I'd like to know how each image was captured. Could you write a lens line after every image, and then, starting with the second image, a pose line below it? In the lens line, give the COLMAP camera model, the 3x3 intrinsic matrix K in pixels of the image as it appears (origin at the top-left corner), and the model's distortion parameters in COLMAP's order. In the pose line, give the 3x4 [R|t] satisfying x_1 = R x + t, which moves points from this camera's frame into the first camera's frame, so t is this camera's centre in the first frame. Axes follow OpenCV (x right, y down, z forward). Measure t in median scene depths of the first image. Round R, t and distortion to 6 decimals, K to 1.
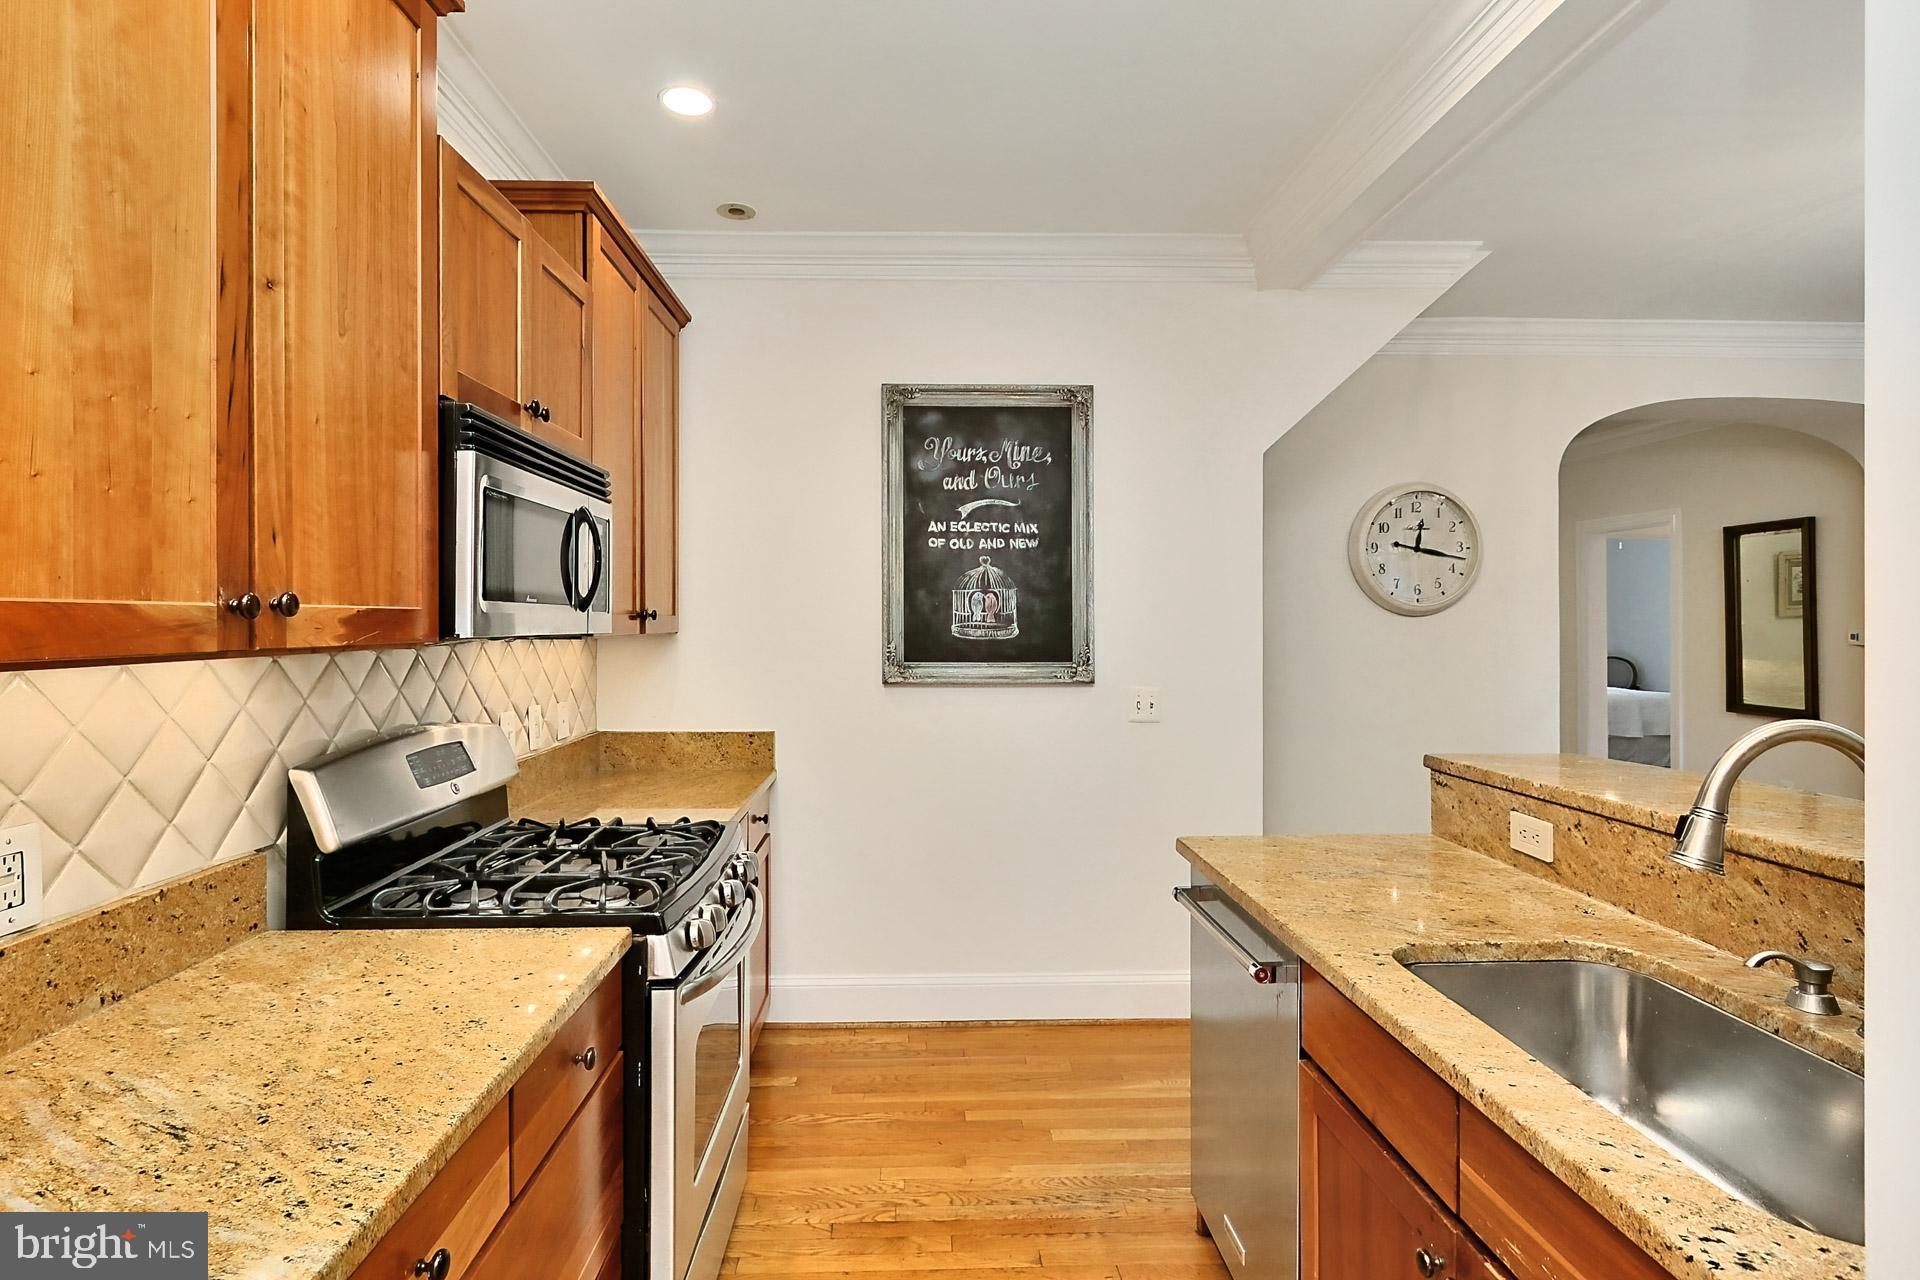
lens RADIAL K [[978.8, 0, 953.3], [0, 978.8, 617.9], [0, 0, 1]] dist [-0.003004, -0.000142]
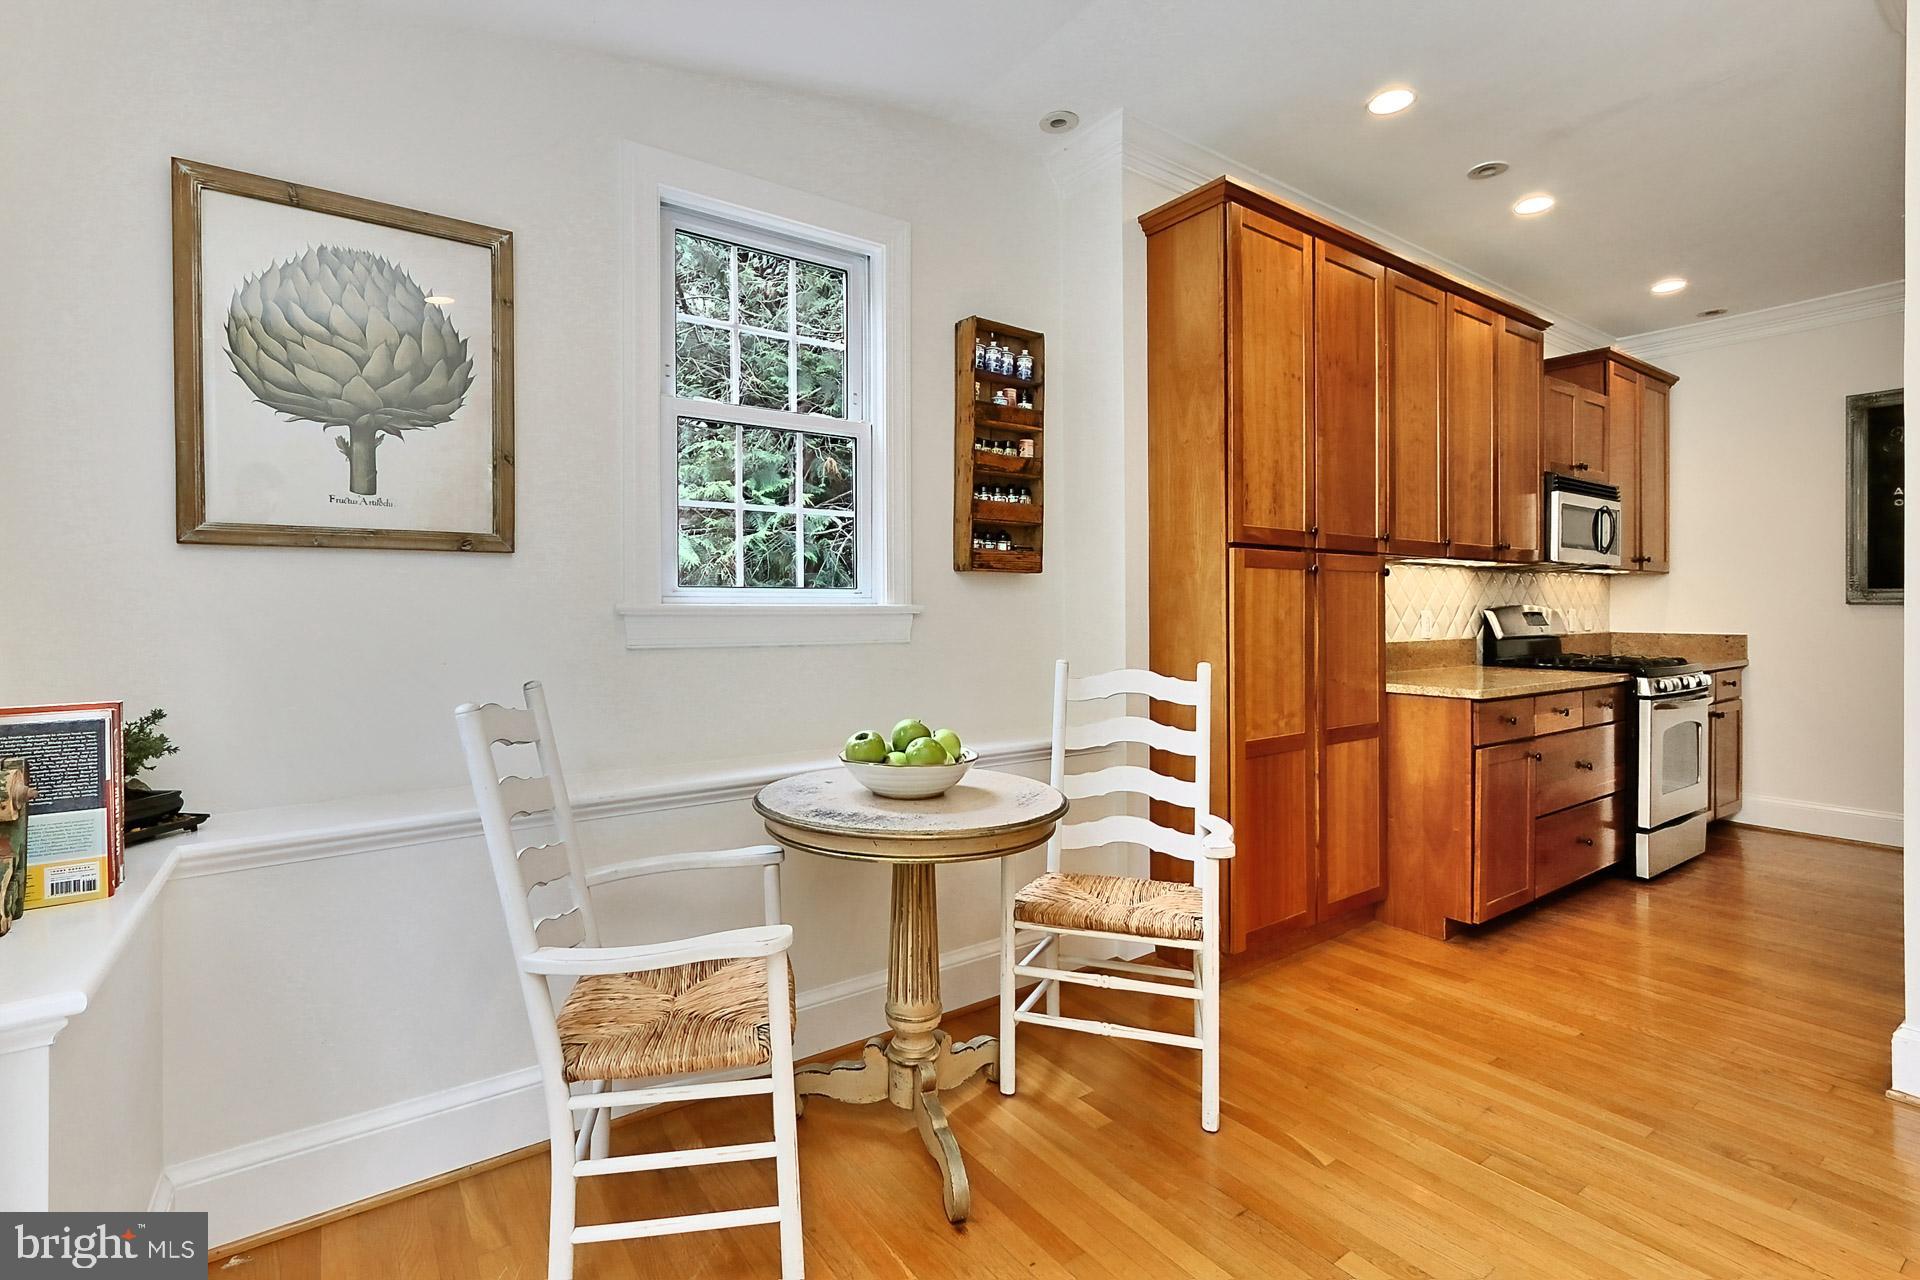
lens RADIAL K [[888.7, 0, 936.5], [0, 888.7, 611.9], [0, 0, 1]] dist [0.000936, 0.005222]
pose [[0.548245, 0.004649, -0.836305, 0.474730], [0.003475, 0.999963, 0.007836, 0.104040], [0.836311, -0.007202, 0.548208, -1.359163]]
